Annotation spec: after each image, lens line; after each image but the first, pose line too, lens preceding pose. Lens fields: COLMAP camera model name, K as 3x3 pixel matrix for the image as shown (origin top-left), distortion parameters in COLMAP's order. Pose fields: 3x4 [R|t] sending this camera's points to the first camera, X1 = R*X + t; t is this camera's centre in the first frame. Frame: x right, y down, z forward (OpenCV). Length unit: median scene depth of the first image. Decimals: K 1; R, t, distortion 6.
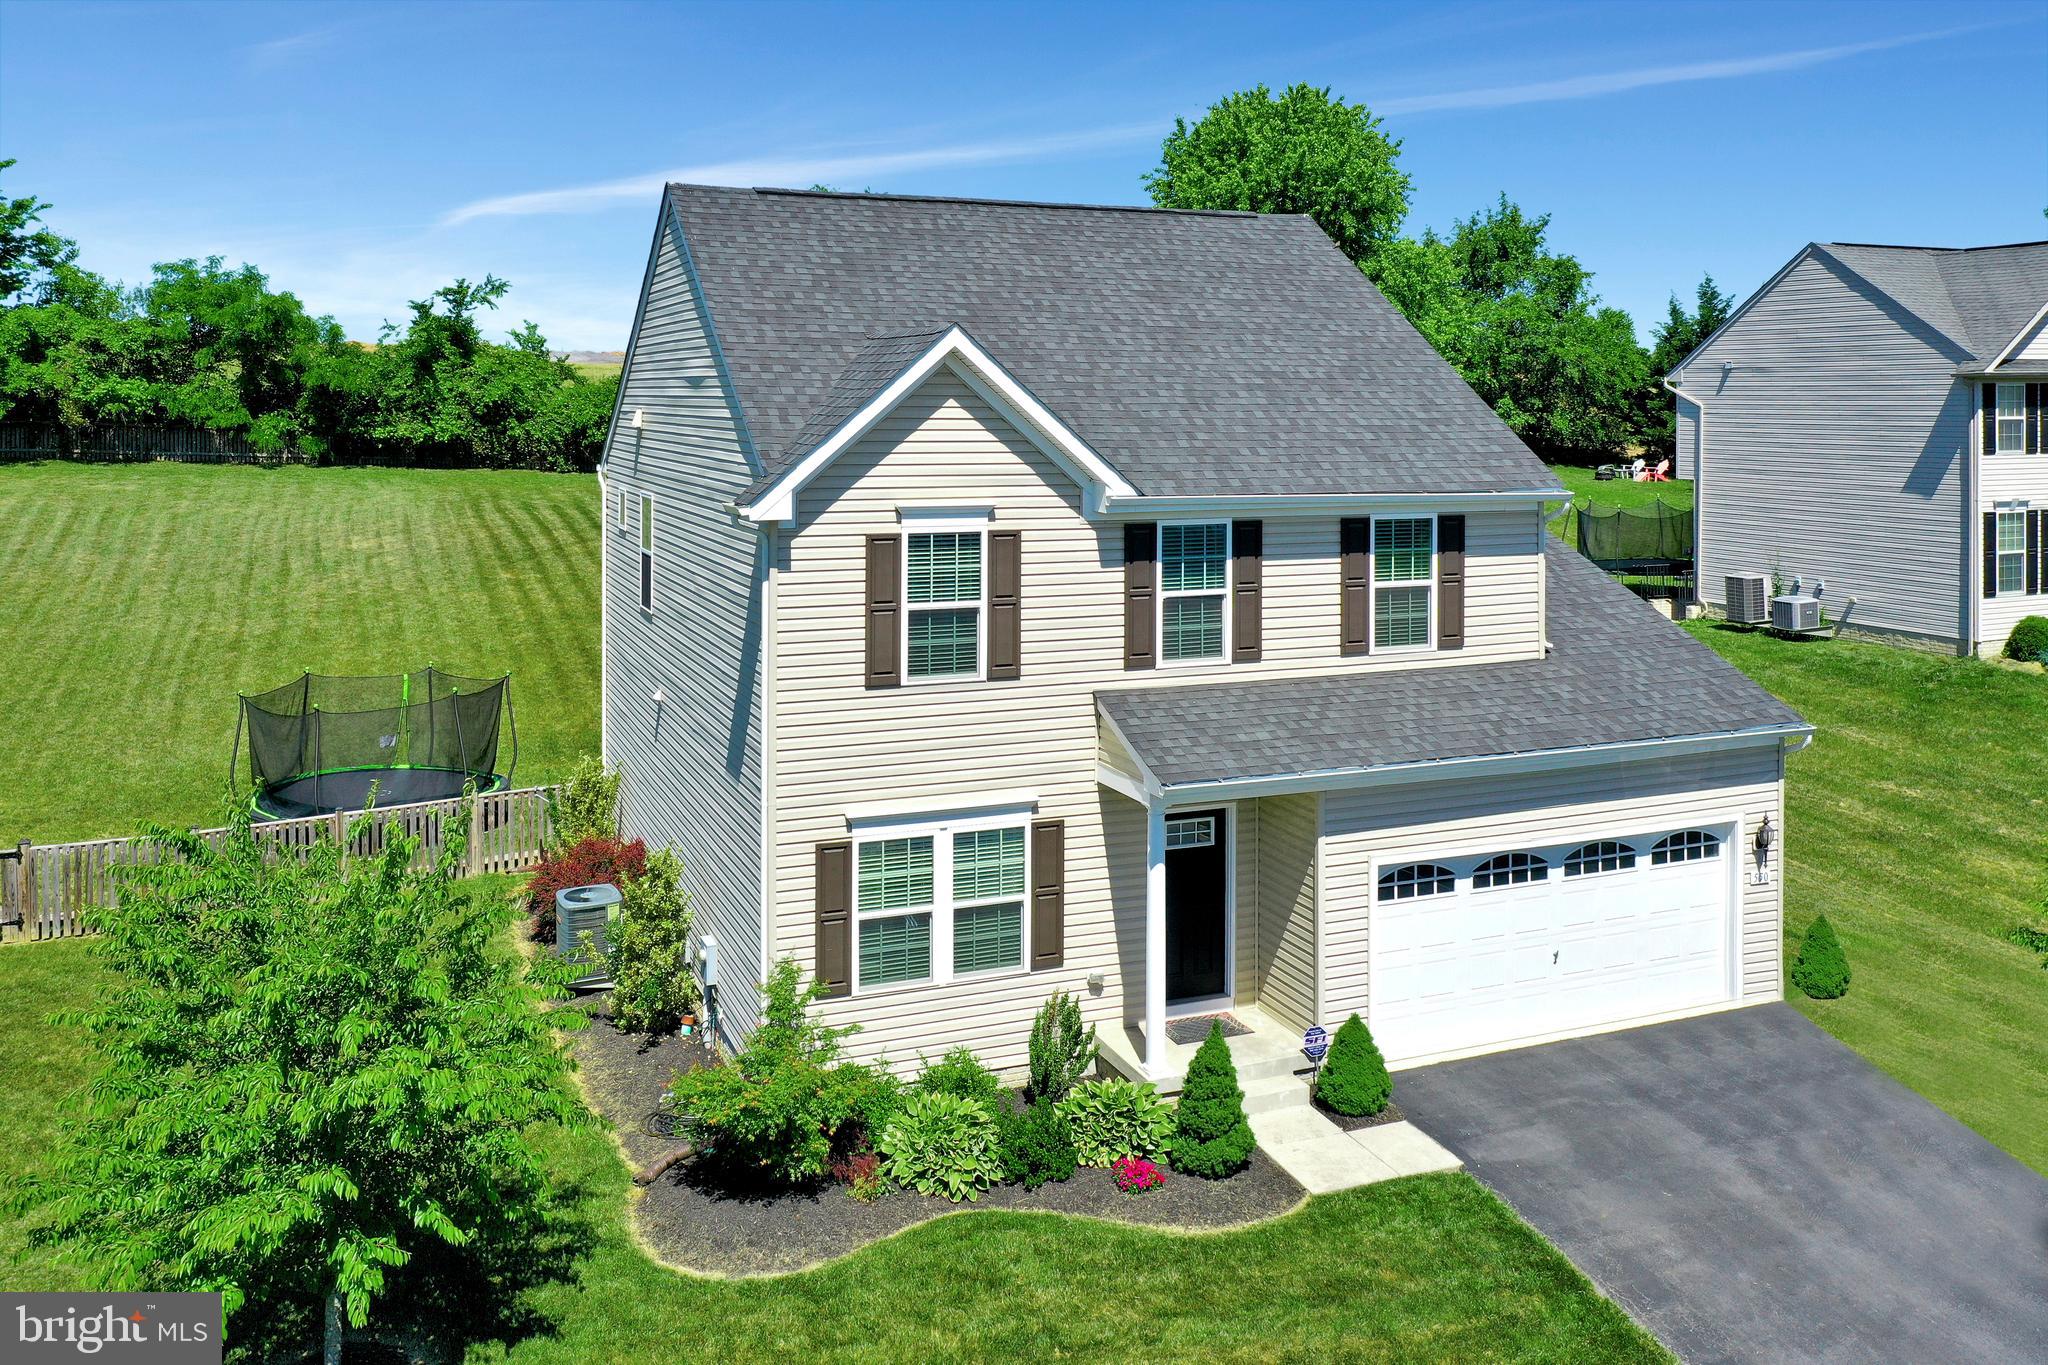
lens RADIAL K [[1649.6, 0, 1023.8], [0, 1649.6, 416.2], [0, 0, 1]] dist [-0.008254, -0.000411]
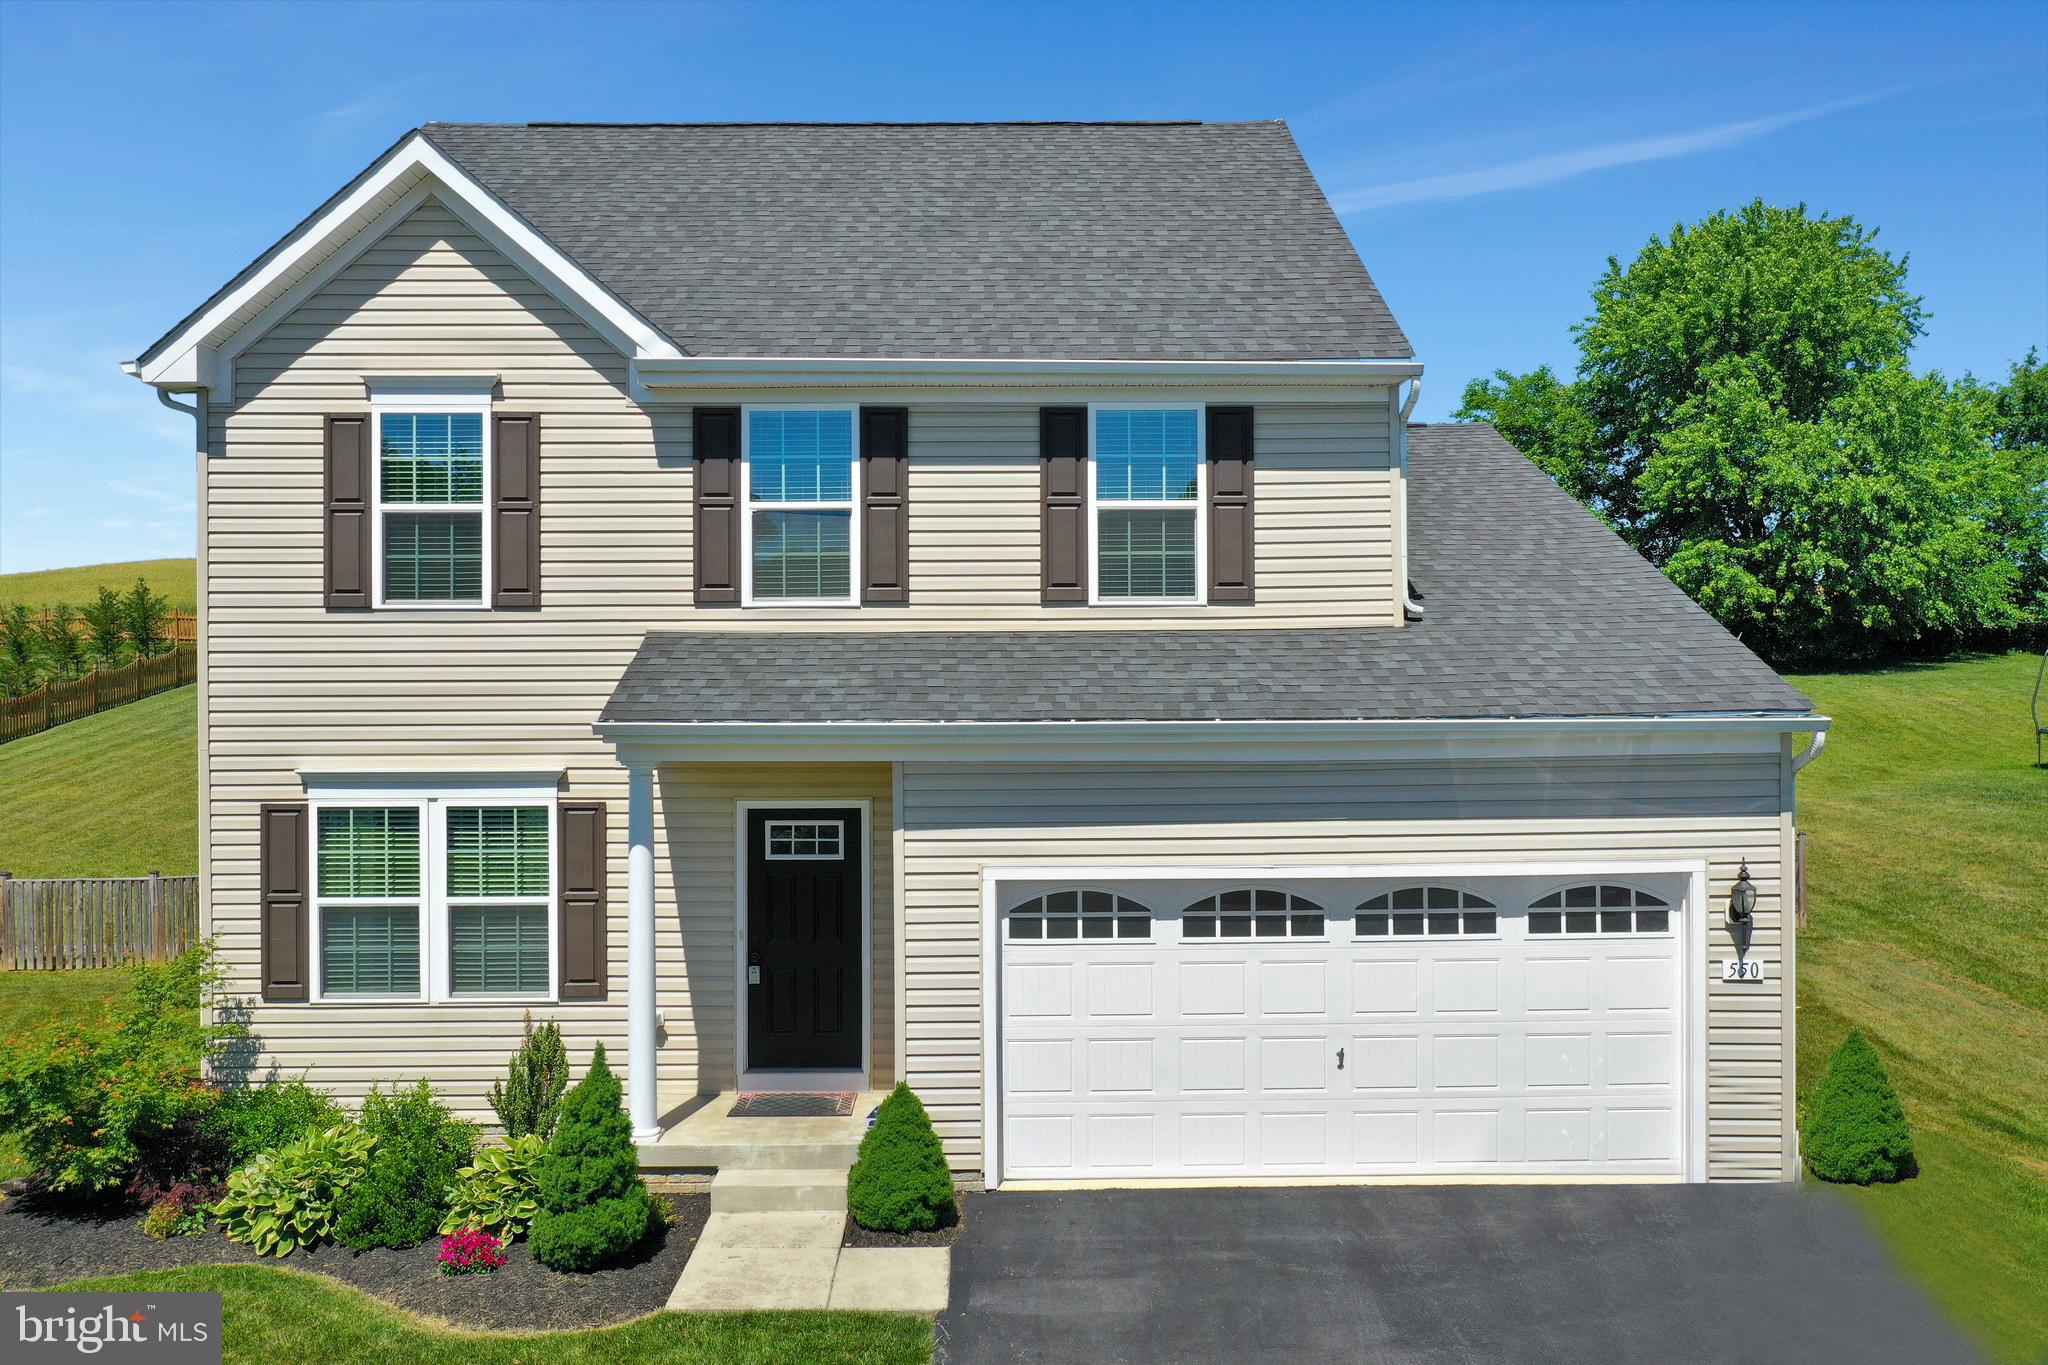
lens RADIAL K [[1612.0, 0, 1024.0], [0, 1612.0, 682.5], [0, 0, 1]] dist [-0.006806, 0.004100]
pose [[0.930006, -0.008044, -0.367456, 0.446747], [0.006274, 0.999962, -0.006011, 0.186834], [0.367490, 0.003285, 0.930022, 0.373597]]
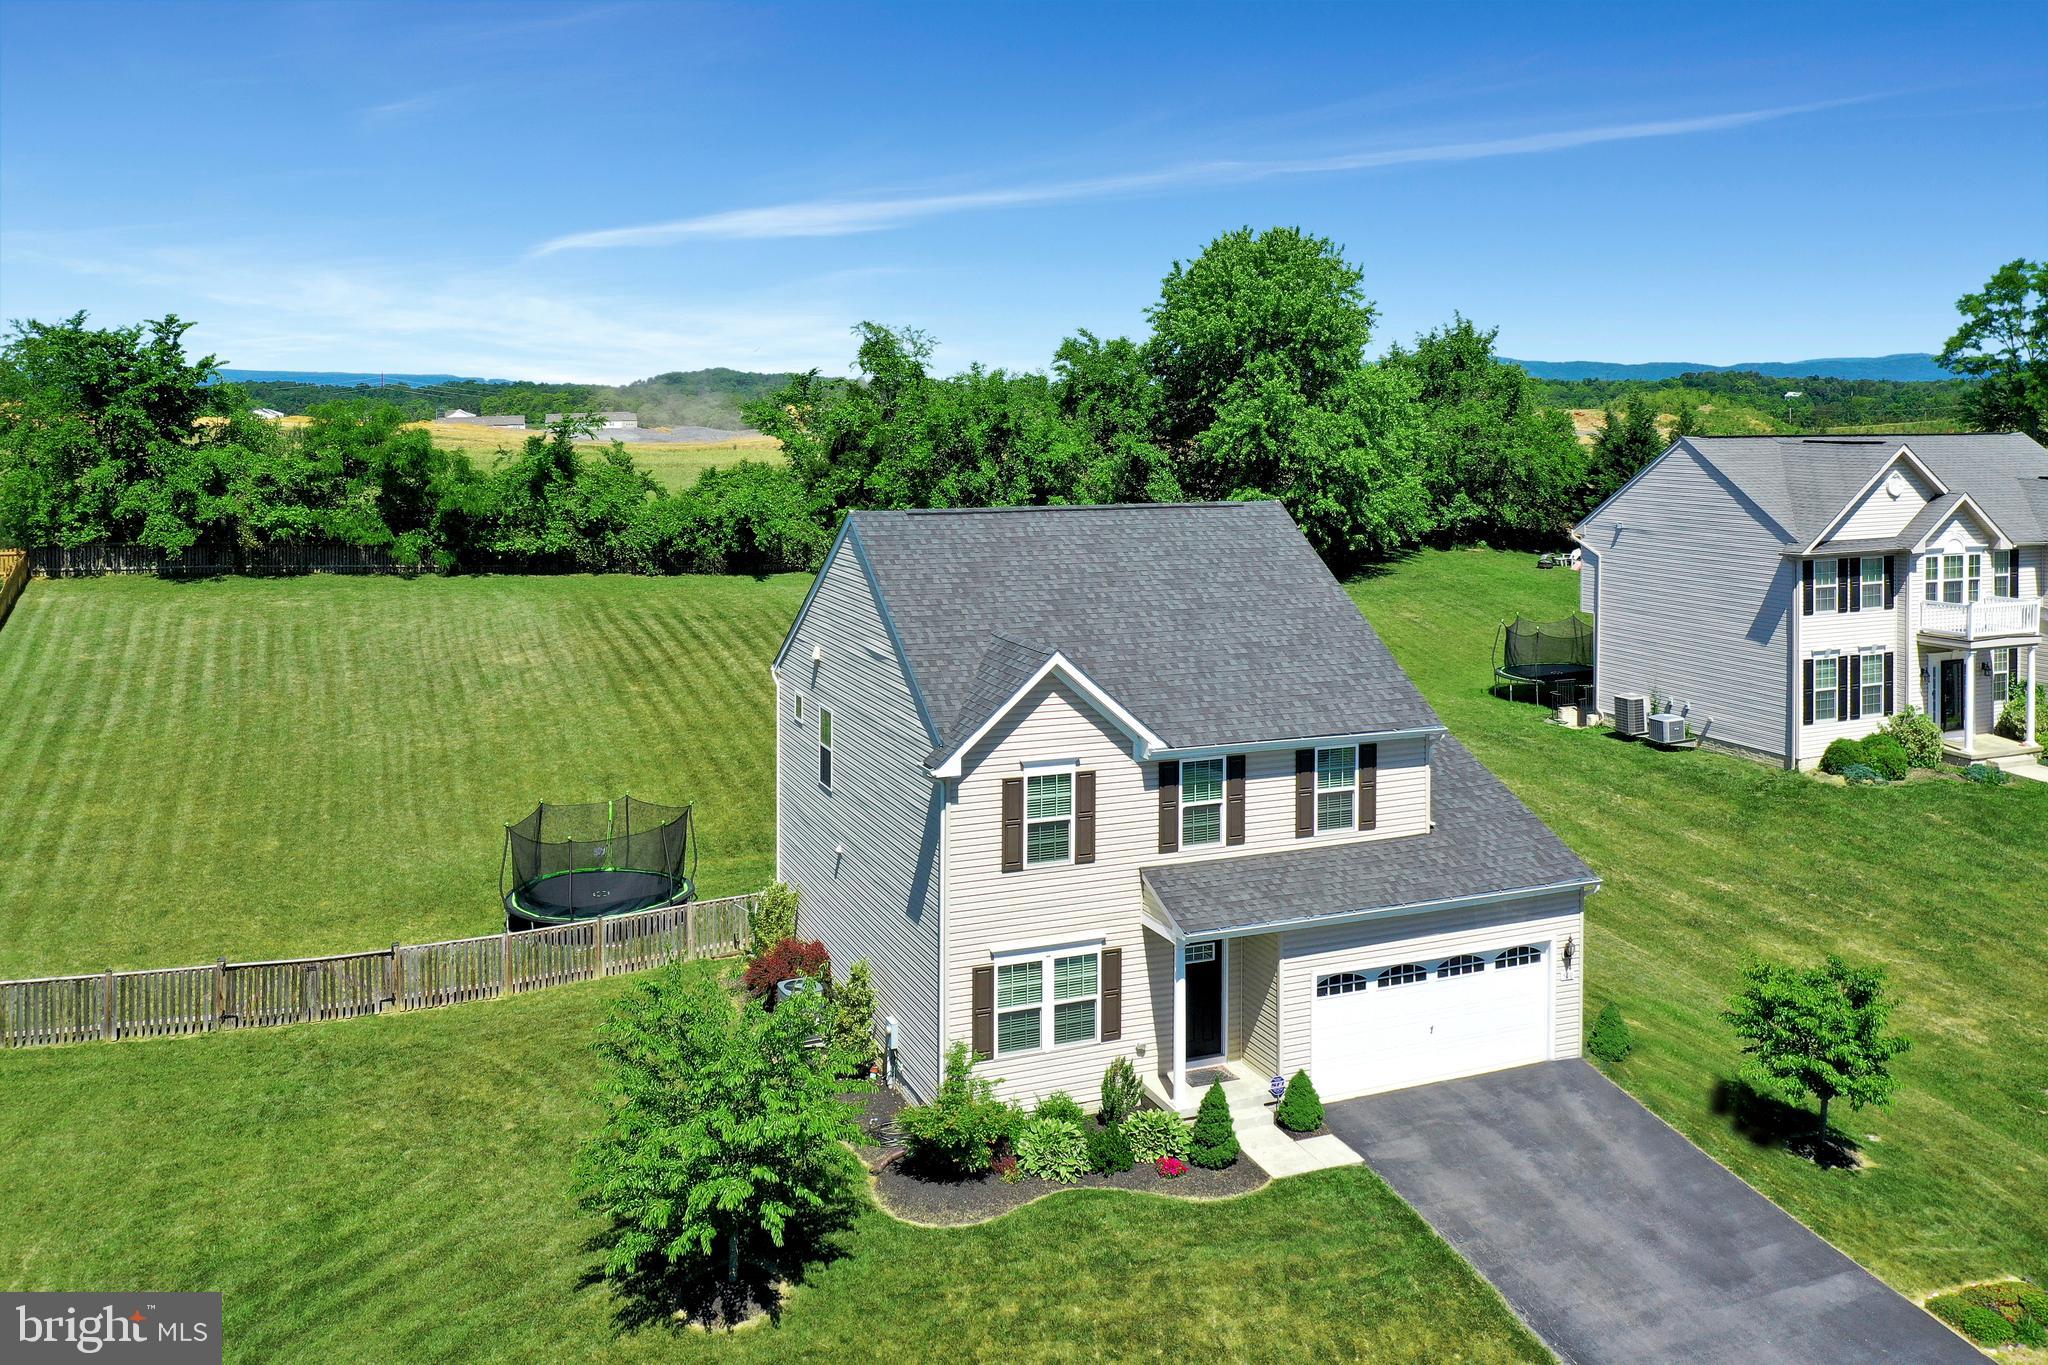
lens RADIAL K [[1632.5, 0, 1024.5], [0, 1632.5, 455.0], [0, 0, 1]] dist [-0.008017, 0.003244]
pose [[0.999979, -0.000616, 0.006471, -0.076255], [0.000497, 0.999831, 0.018386, -0.252005], [-0.006482, -0.018383, 0.999810, -0.550868]]
